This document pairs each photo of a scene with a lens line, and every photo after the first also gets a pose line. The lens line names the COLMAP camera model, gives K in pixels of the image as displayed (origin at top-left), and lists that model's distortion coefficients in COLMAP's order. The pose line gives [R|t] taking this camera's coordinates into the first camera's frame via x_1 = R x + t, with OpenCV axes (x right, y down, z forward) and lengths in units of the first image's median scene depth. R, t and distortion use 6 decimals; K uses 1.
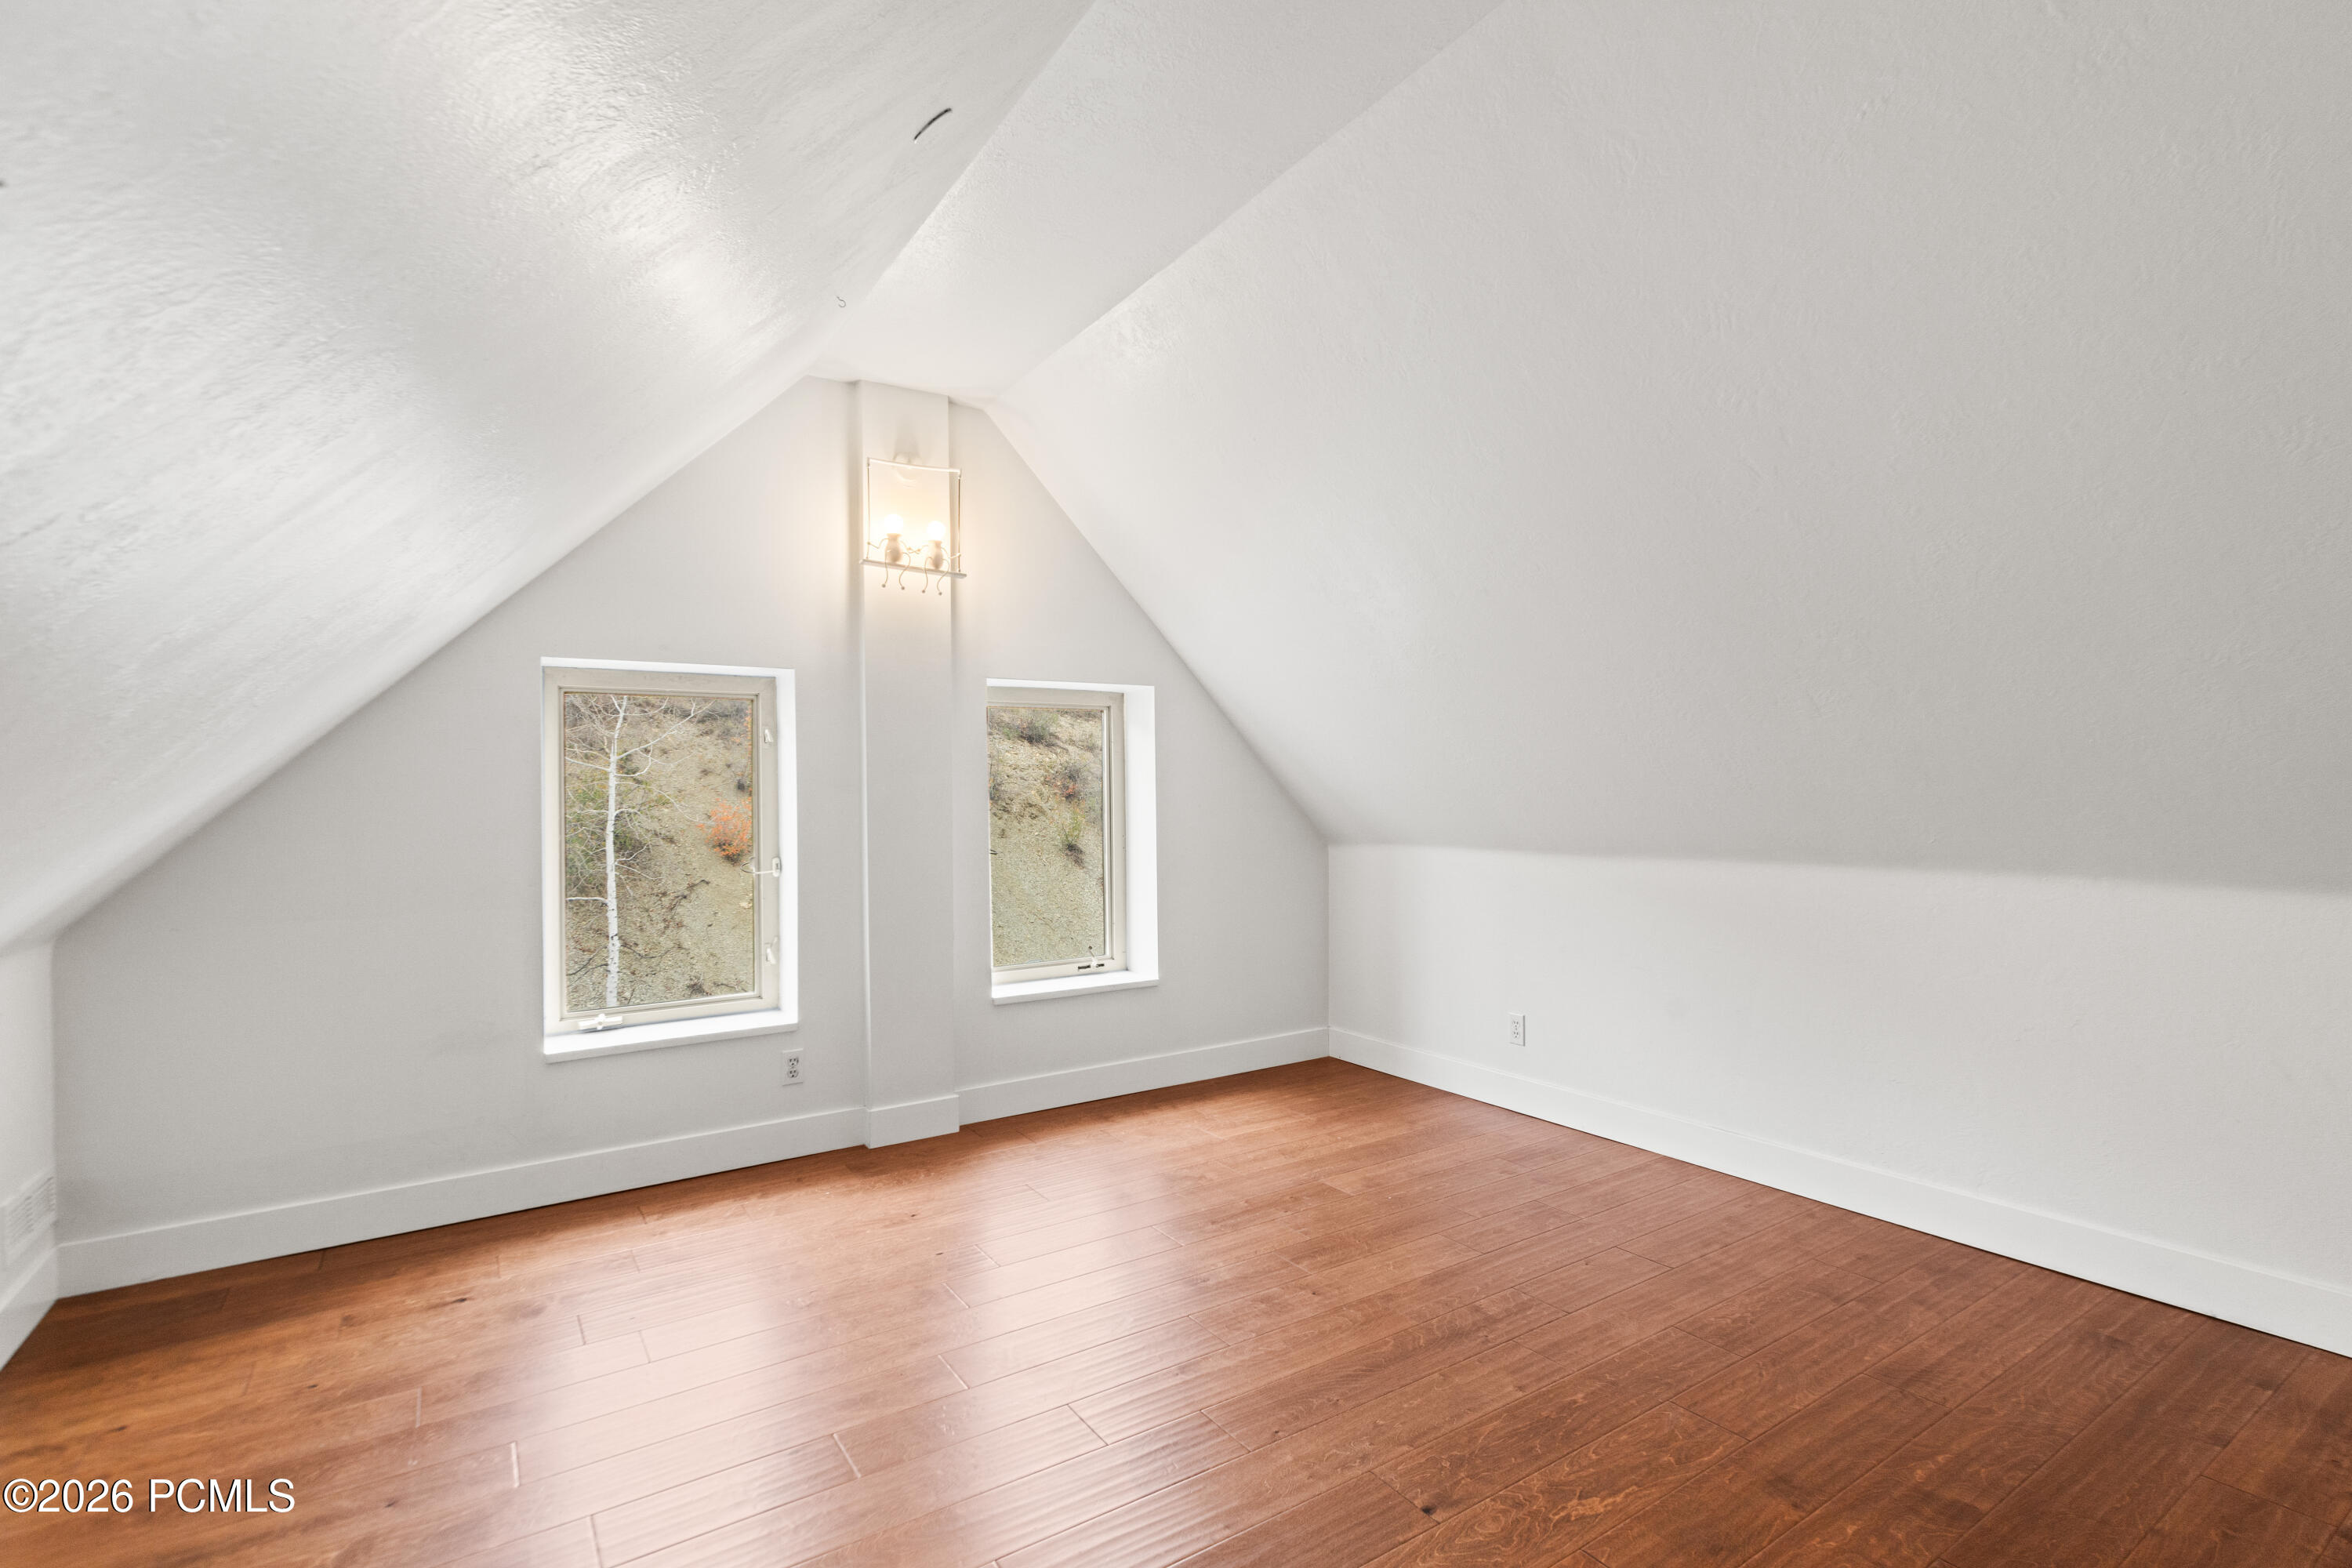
lens RADIAL K [[1076.9, 0, 1172.7], [0, 1076.9, 798.1], [0, 0, 1]] dist [0.002052, -0.000162]
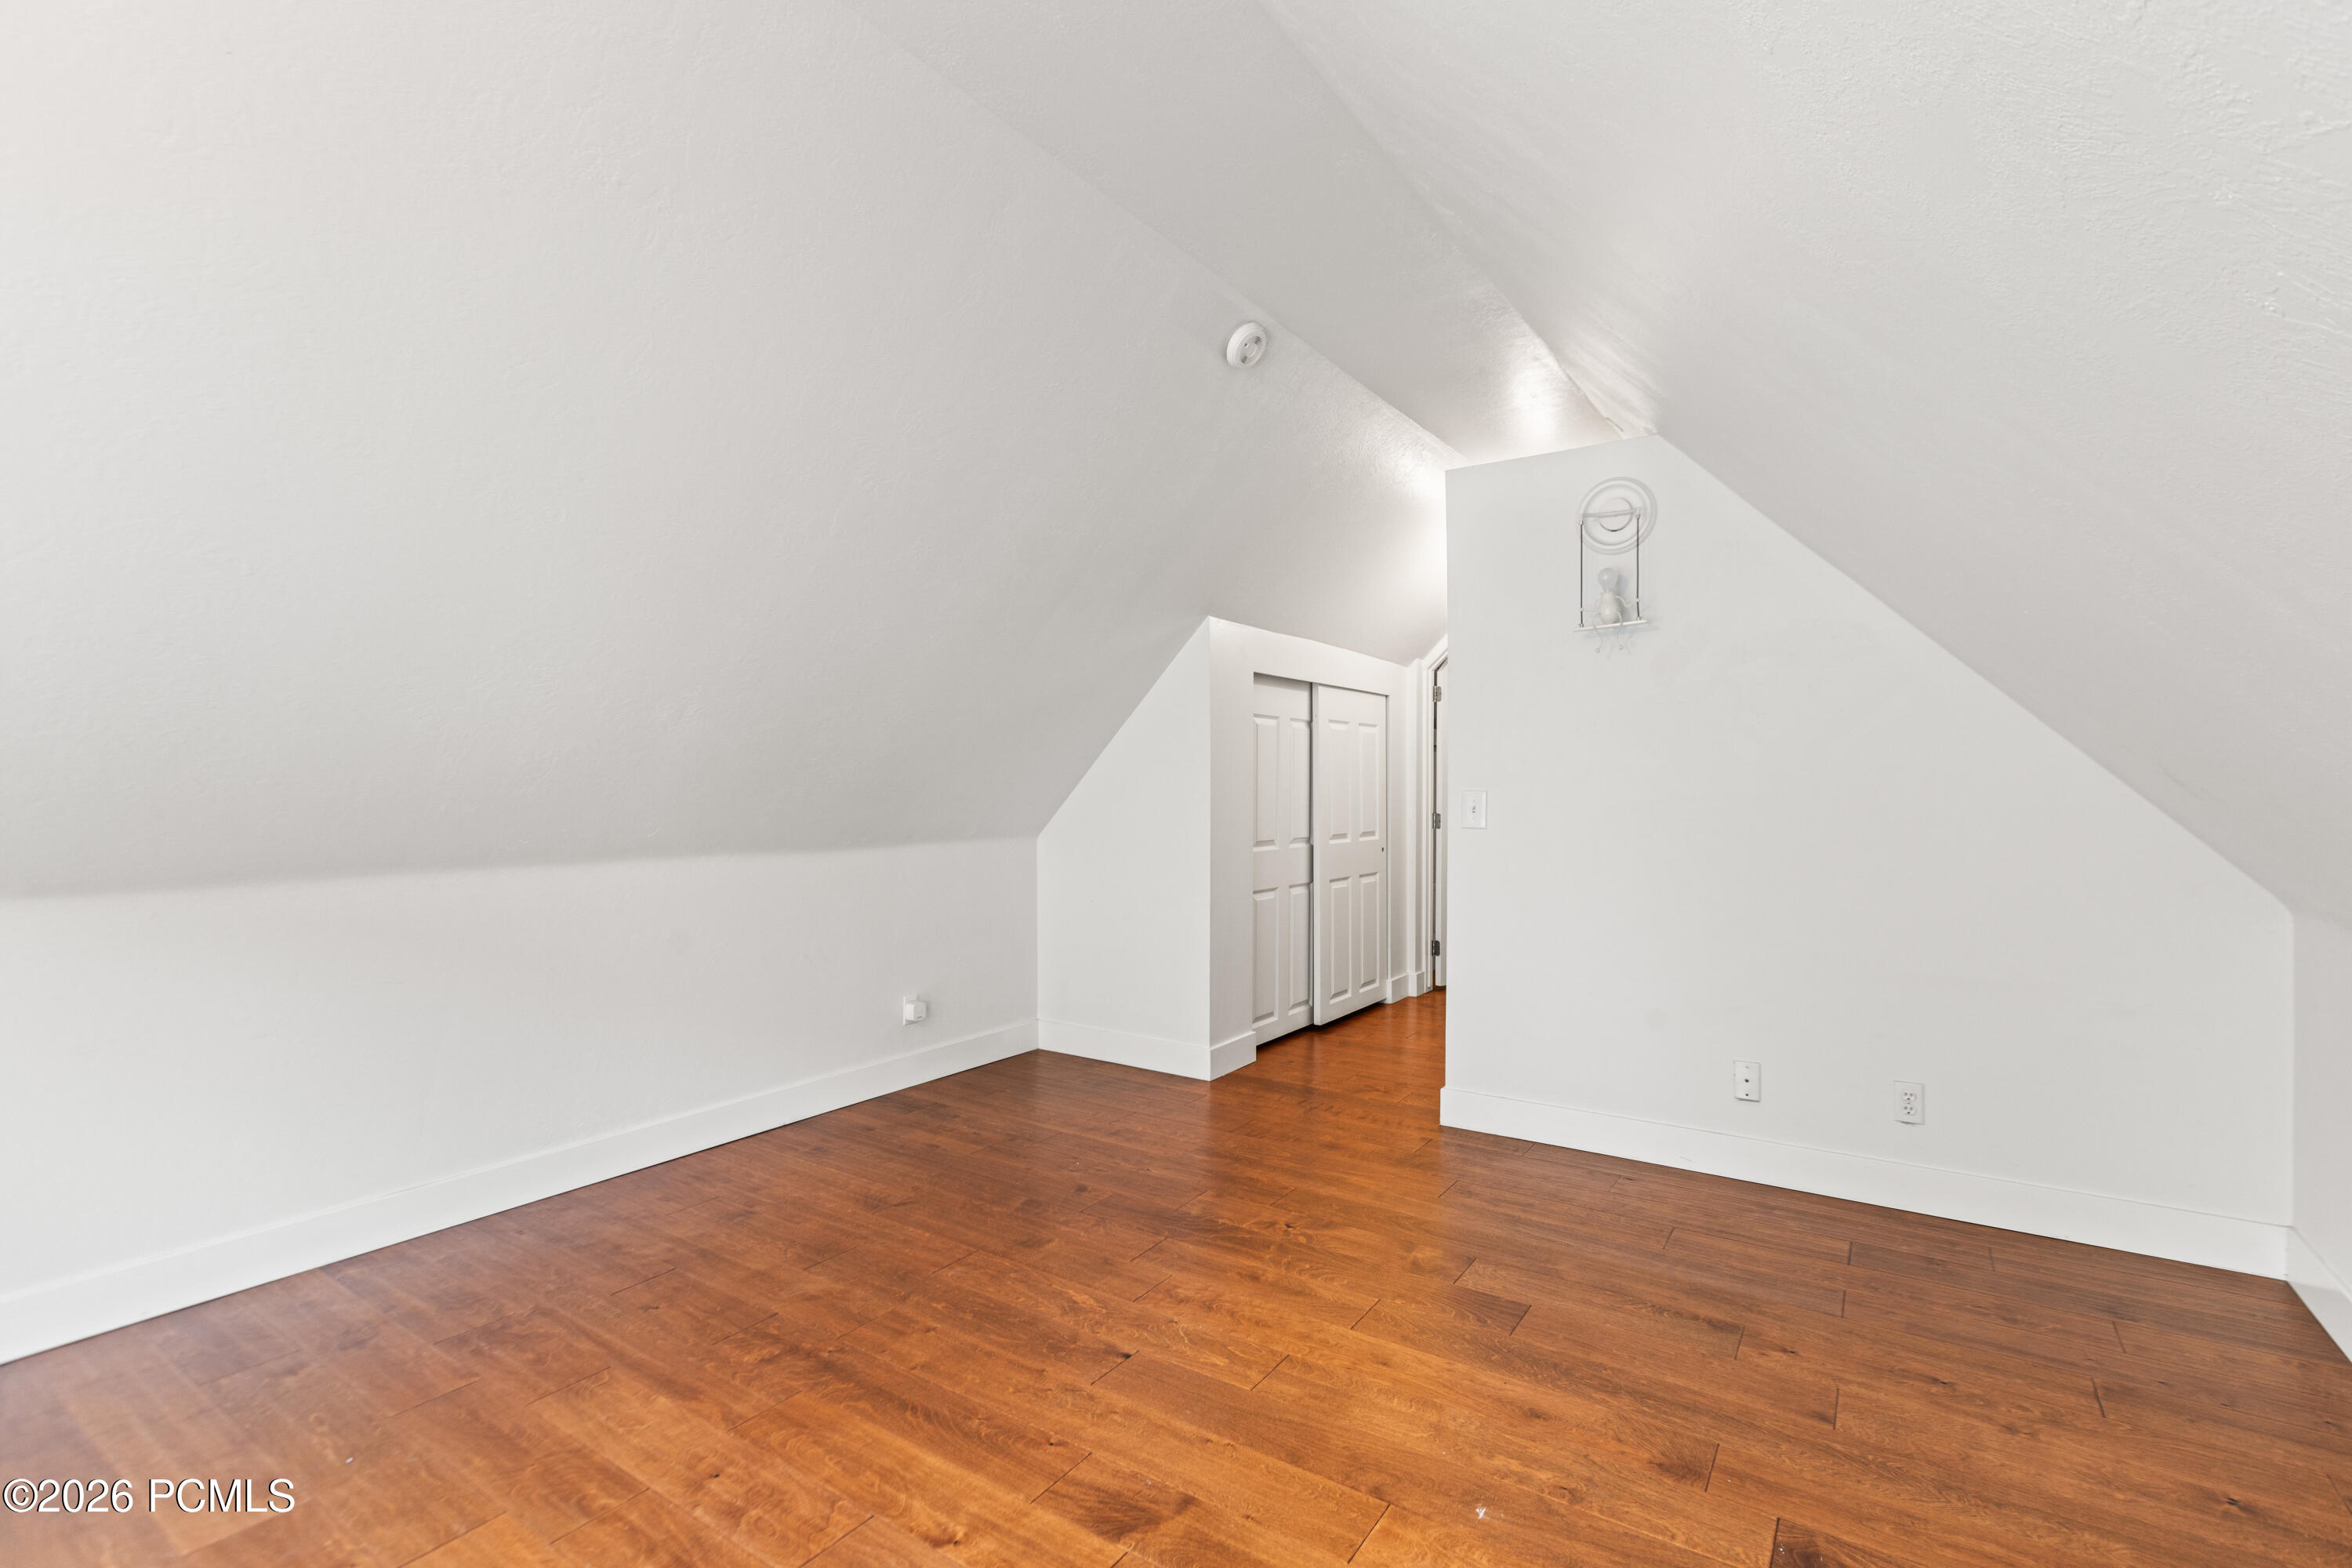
lens RADIAL K [[1076.9, 0, 1172.7], [0, 1076.9, 798.1], [0, 0, 1]] dist [0.002052, -0.000162]
pose [[-0.388849, 0.002942, 0.921297, -0.667822], [0.006329, 0.999980, -0.000522, 0.002108], [-0.921280, 0.005628, -0.388860, 1.002175]]
